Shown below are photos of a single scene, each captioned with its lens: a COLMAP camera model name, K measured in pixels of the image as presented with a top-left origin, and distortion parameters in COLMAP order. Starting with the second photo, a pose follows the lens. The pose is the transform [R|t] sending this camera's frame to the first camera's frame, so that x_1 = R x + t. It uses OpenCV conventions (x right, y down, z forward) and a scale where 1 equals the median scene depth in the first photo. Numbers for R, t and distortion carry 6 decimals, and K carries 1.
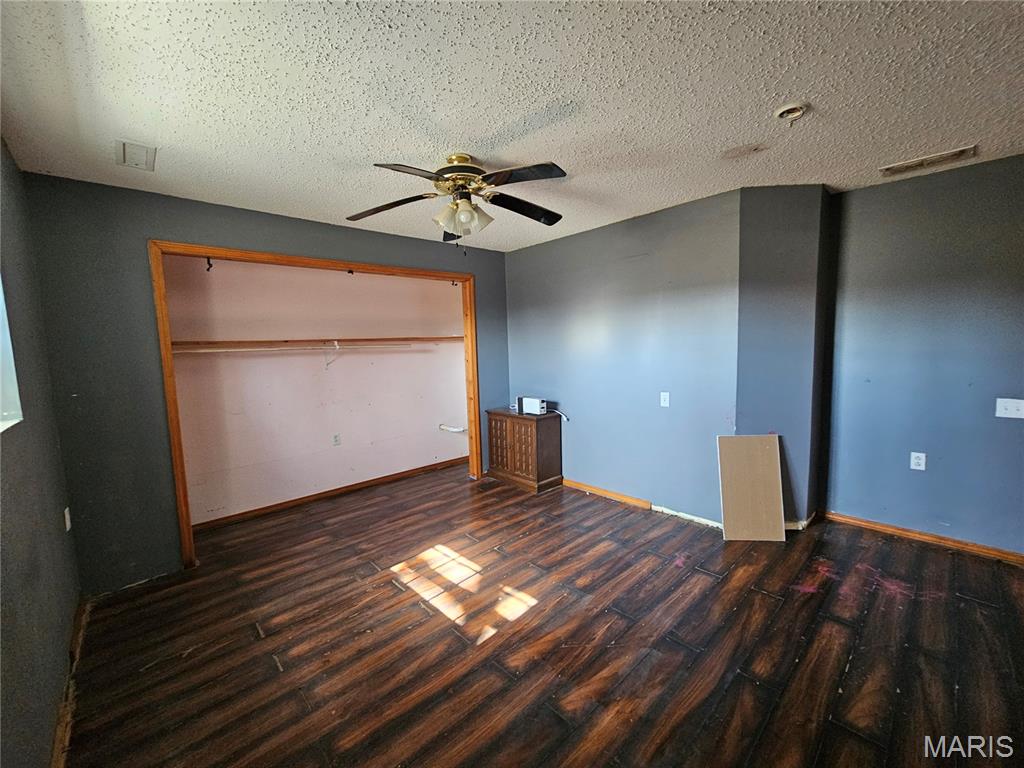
lens RADIAL K [[416.3, 0, 513.8], [0, 416.3, 384.6], [0, 0, 1]] dist [-0.000251, -0.000369]
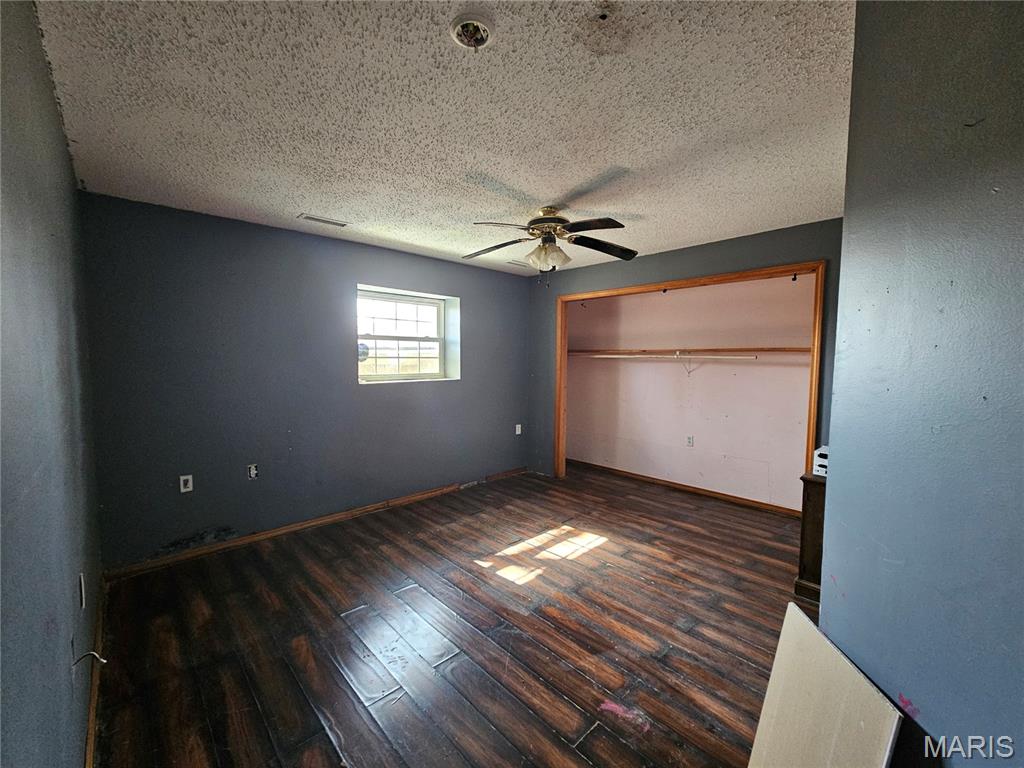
lens RADIAL K [[416.3, 0, 513.7], [0, 416.3, 383.6], [0, 0, 1]] dist [-0.000251, -0.000369]
pose [[0.006168, 0.098341, -0.995134, 0.898827], [-0.099663, 0.990258, 0.097241, -0.108015], [0.995002, 0.098579, 0.015909, 0.713592]]
